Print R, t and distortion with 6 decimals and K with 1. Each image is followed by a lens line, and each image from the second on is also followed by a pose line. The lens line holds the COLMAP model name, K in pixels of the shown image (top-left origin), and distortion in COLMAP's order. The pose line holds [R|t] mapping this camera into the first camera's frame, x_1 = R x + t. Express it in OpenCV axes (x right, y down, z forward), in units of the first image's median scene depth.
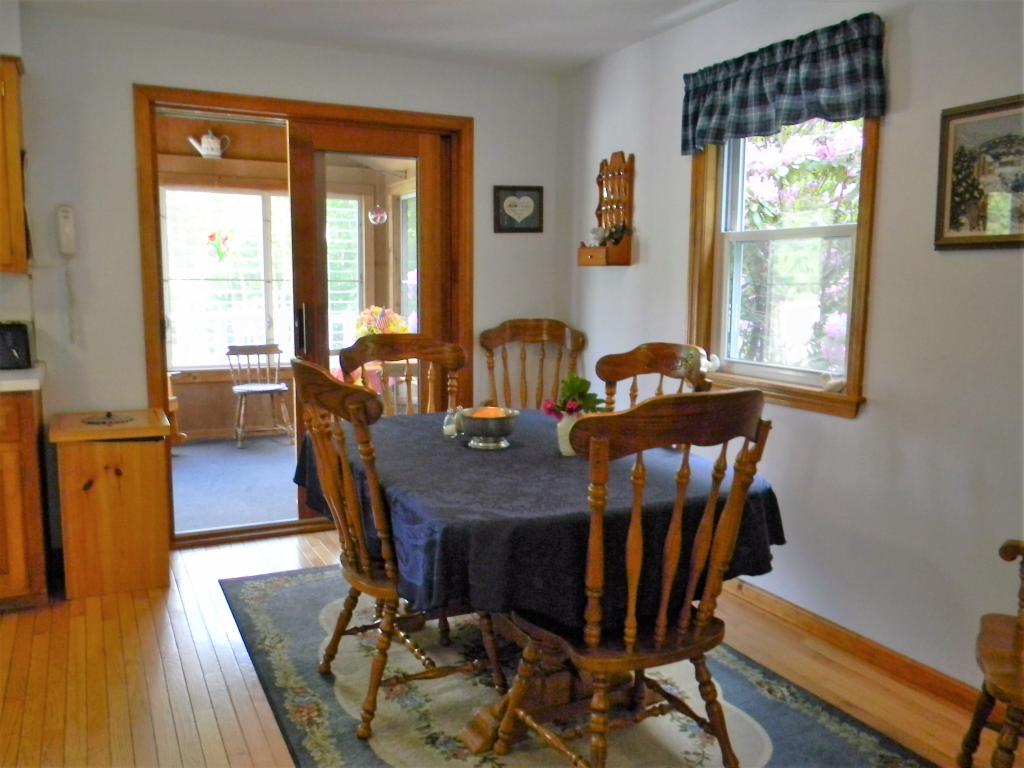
lens RADIAL K [[826.4, 0, 508.3], [0, 826.4, 384.4], [0, 0, 1]] dist [-0.007107, -0.009414]
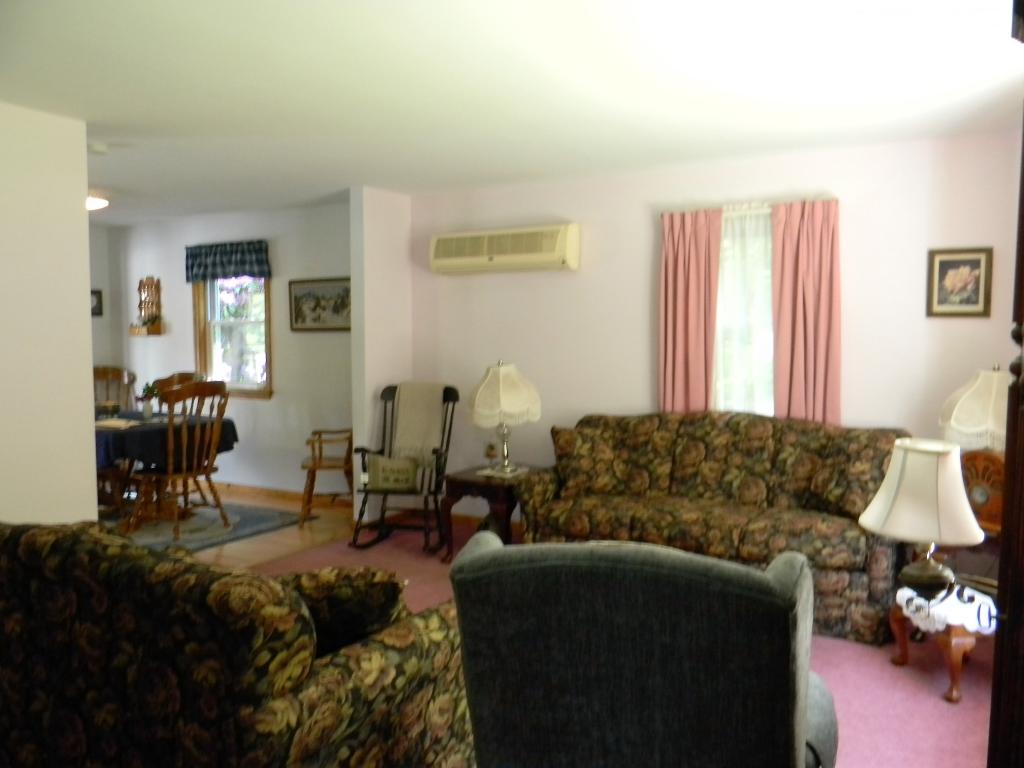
lens RADIAL K [[826.4, 0, 508.8], [0, 826.4, 387.7], [0, 0, 1]] dist [-0.007107, -0.009414]
pose [[0.832406, -0.050270, 0.551881, -0.320242], [0.082084, 0.996076, -0.033076, 0.138643], [-0.548053, 0.072833, 0.833267, -1.351258]]
